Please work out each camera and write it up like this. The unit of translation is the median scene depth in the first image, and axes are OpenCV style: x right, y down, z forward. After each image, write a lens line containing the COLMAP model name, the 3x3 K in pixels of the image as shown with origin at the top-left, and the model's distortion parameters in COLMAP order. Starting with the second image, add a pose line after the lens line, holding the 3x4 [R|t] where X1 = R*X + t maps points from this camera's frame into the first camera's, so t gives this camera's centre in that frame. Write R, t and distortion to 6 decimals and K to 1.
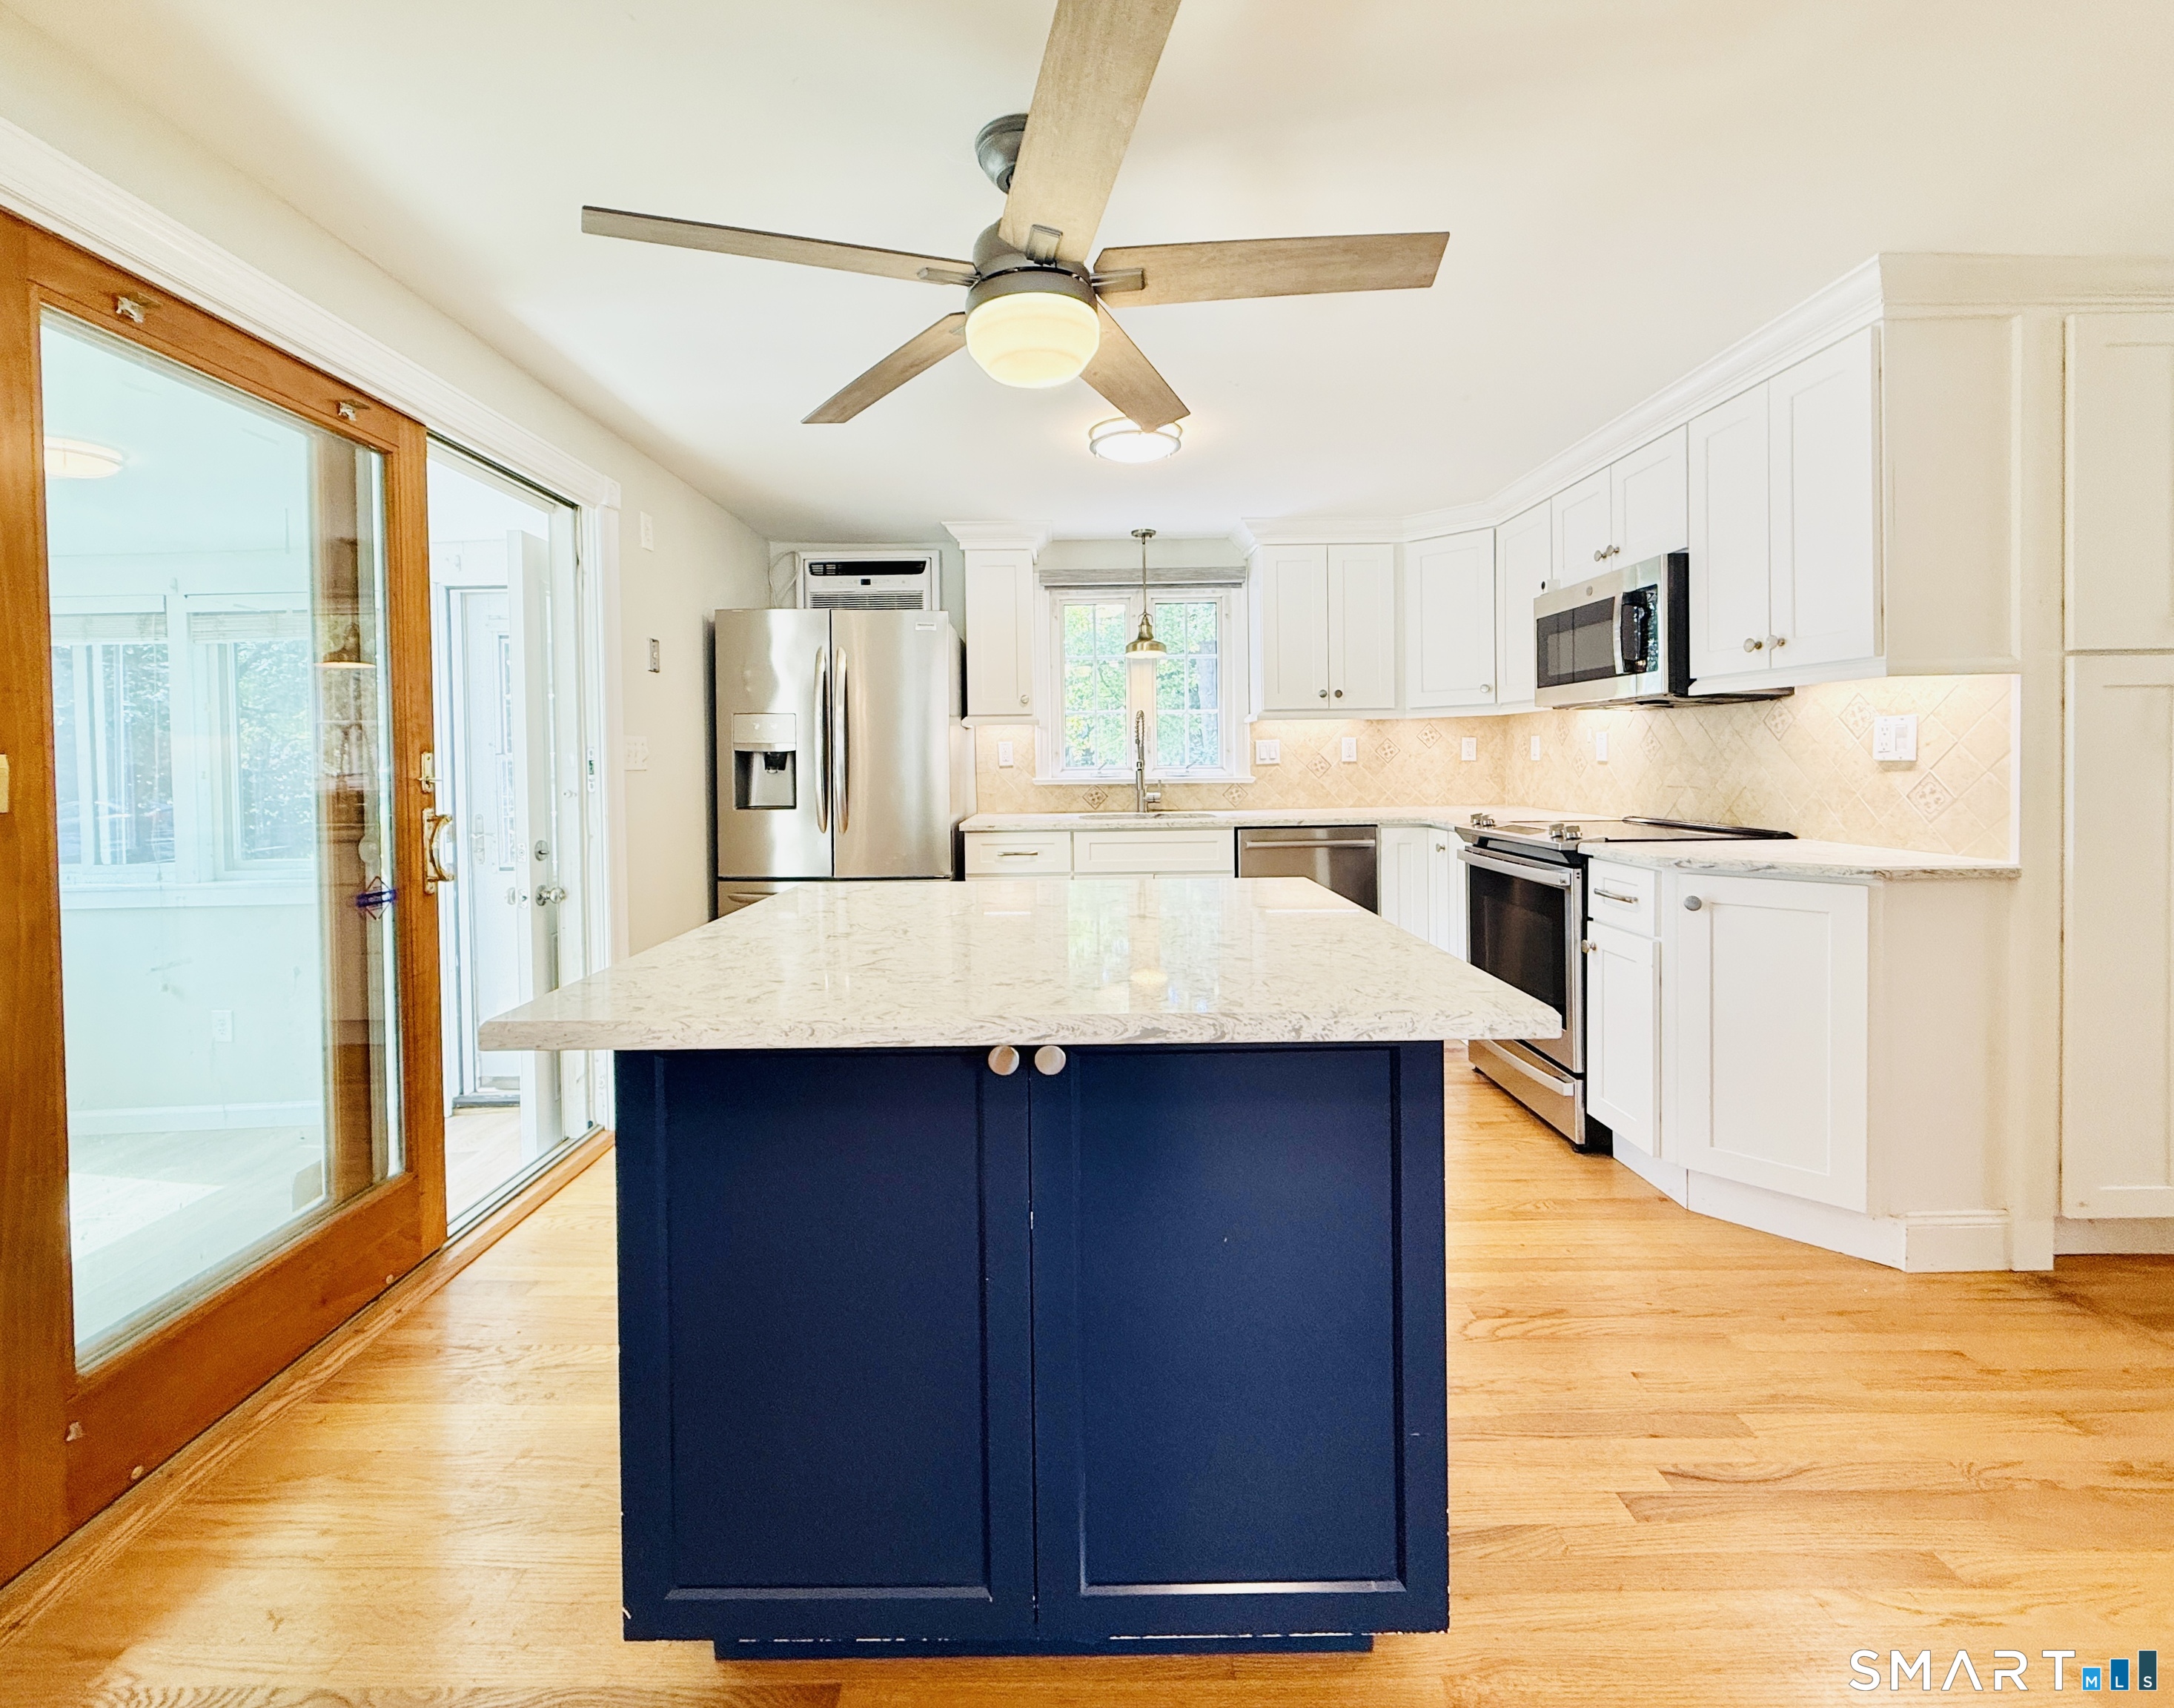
lens RADIAL K [[917.9, 0, 1084.1], [0, 917.9, 774.3], [0, 0, 1]] dist [-0.001120, 0.000079]
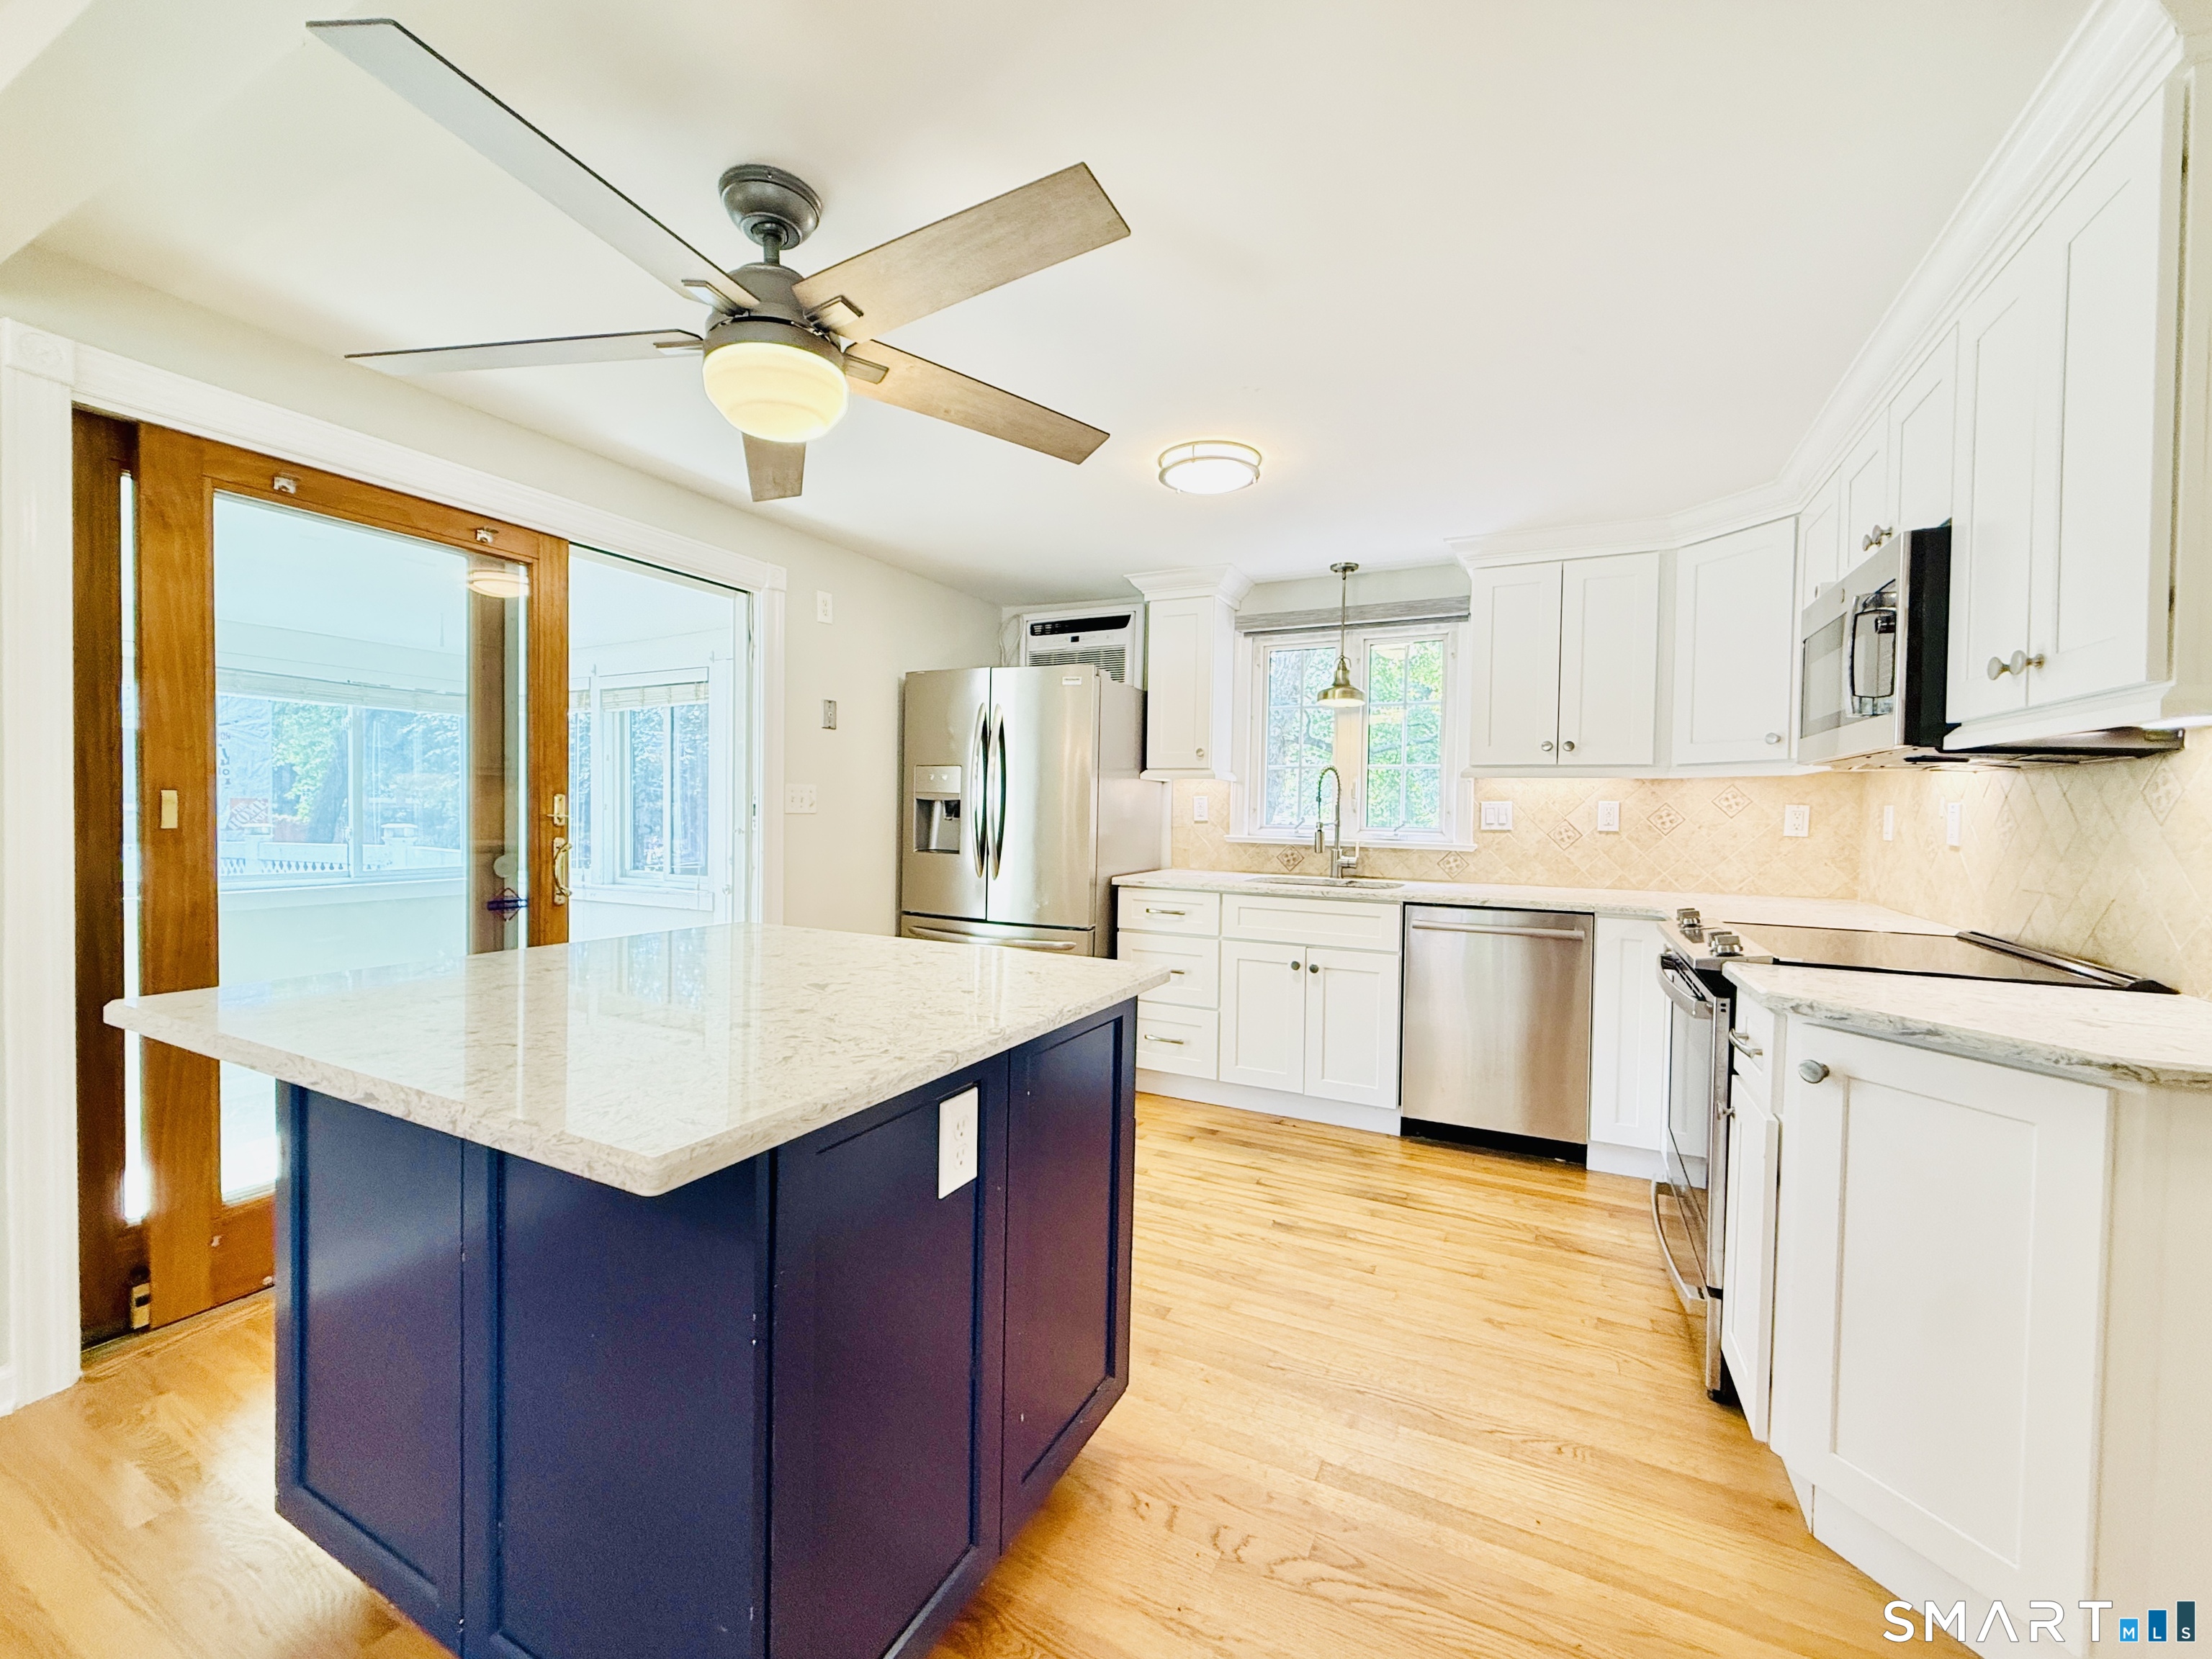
lens RADIAL K [[902.1, 0, 1098.7], [0, 902.1, 832.2], [0, 0, 1]] dist [0.002270, -0.000144]
pose [[0.889203, 0.041576, -0.455619, 0.296286], [-0.037418, 0.999135, 0.018146, -0.012471], [0.455980, 0.000912, 0.889990, 0.119834]]
